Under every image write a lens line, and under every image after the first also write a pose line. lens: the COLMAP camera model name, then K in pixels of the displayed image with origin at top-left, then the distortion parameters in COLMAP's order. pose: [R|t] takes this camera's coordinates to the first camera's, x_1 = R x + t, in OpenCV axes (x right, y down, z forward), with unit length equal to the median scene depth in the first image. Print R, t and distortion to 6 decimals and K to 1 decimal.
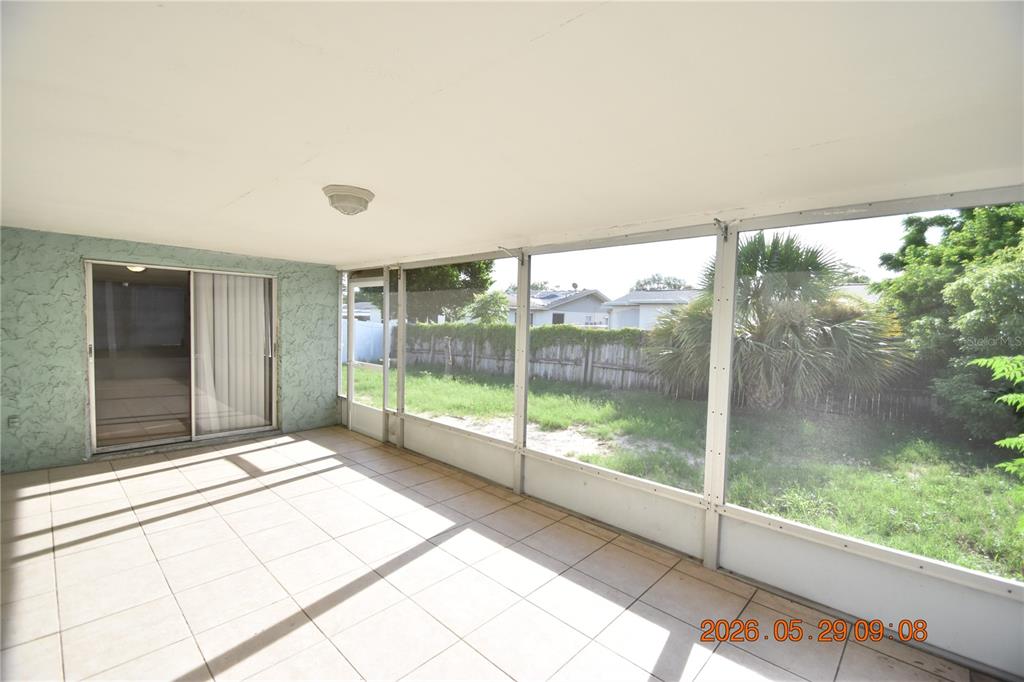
lens RADIAL K [[450.4, 0, 510.5], [0, 450.4, 342.5], [0, 0, 1]] dist [-0.004279, -0.002194]
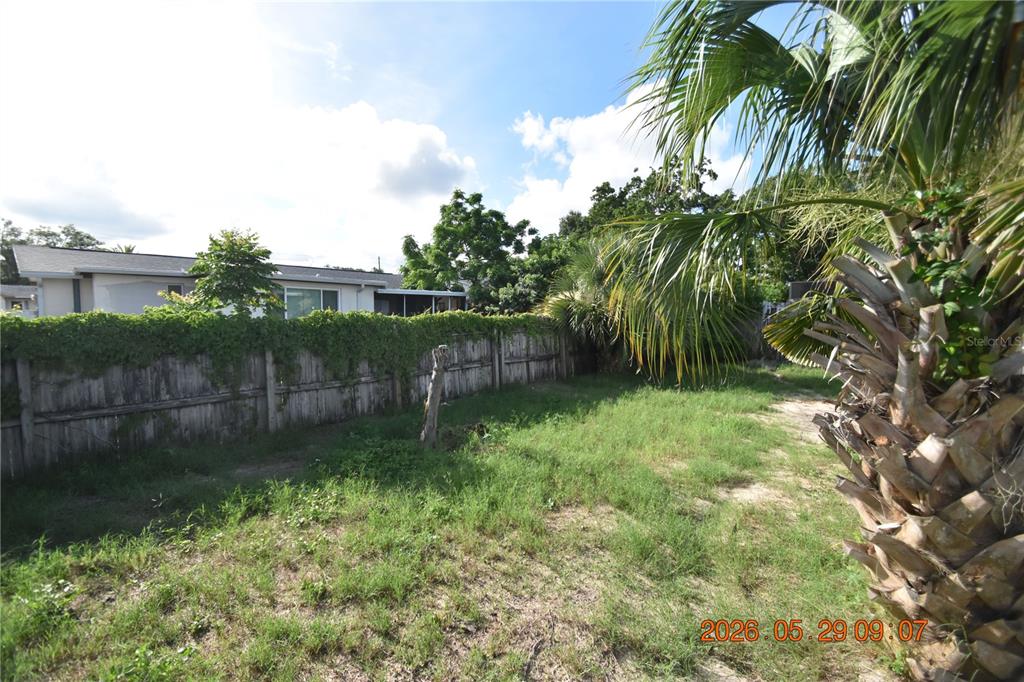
lens RADIAL K [[450.4, 0, 509.9], [0, 450.4, 340.8], [0, 0, 1]] dist [-0.004279, -0.002194]
pose [[0.008463, -0.084910, 0.996353, -0.582172], [0.040555, 0.995598, 0.084501, -0.051960], [-0.999141, 0.039692, 0.011869, 0.944946]]
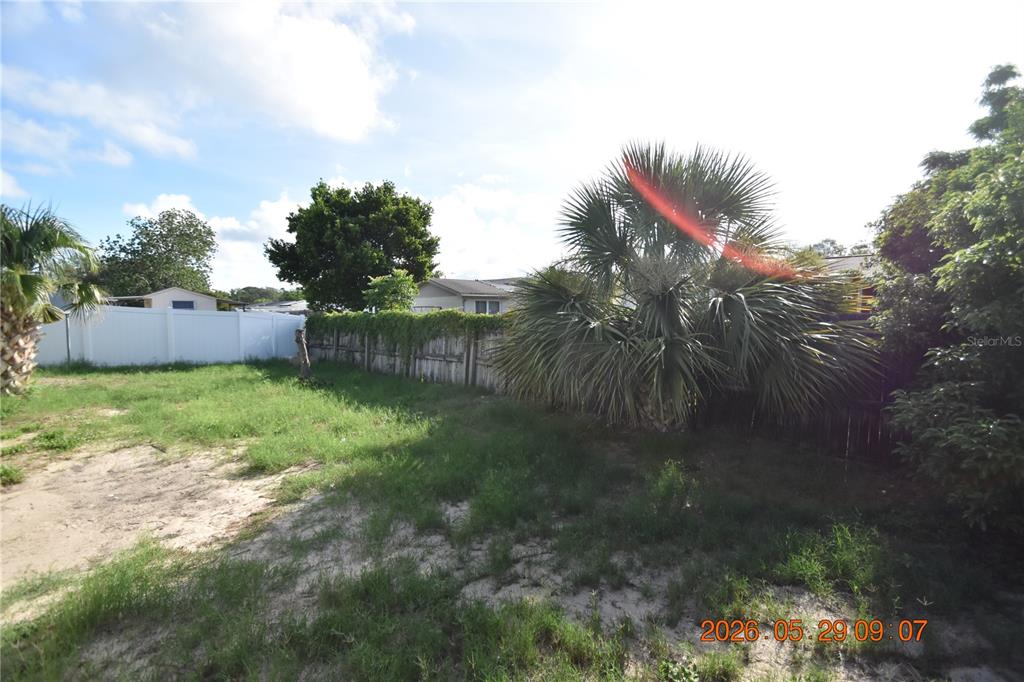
lens RADIAL K [[450.4, 0, 513.4], [0, 450.4, 342.5], [0, 0, 1]] dist [-0.004279, -0.002194]
pose [[0.997832, -0.015491, -0.063969, 0.285452], [0.016424, 0.999766, 0.014089, 0.007065], [0.063735, -0.015109, 0.997852, 0.245448]]
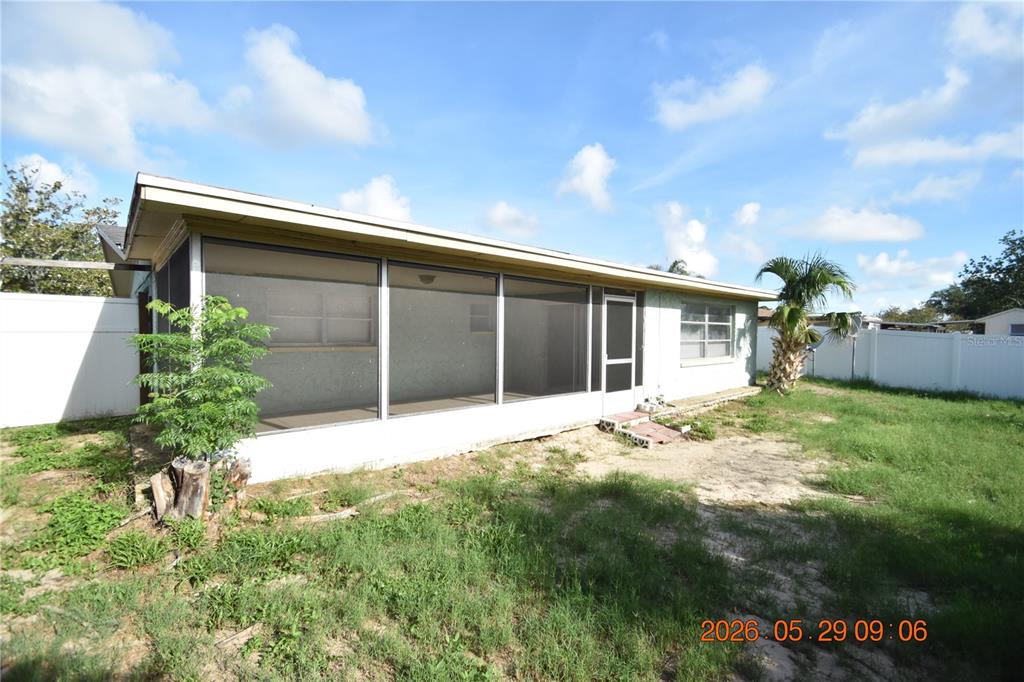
lens RADIAL K [[450.4, 0, 505.9], [0, 450.4, 335.0], [0, 0, 1]] dist [-0.004279, -0.002194]
pose [[-0.089519, -0.020743, -0.995769, 0.451569], [-0.061436, 0.997994, -0.015266, 0.008600], [0.994089, 0.059809, -0.090614, 0.348349]]
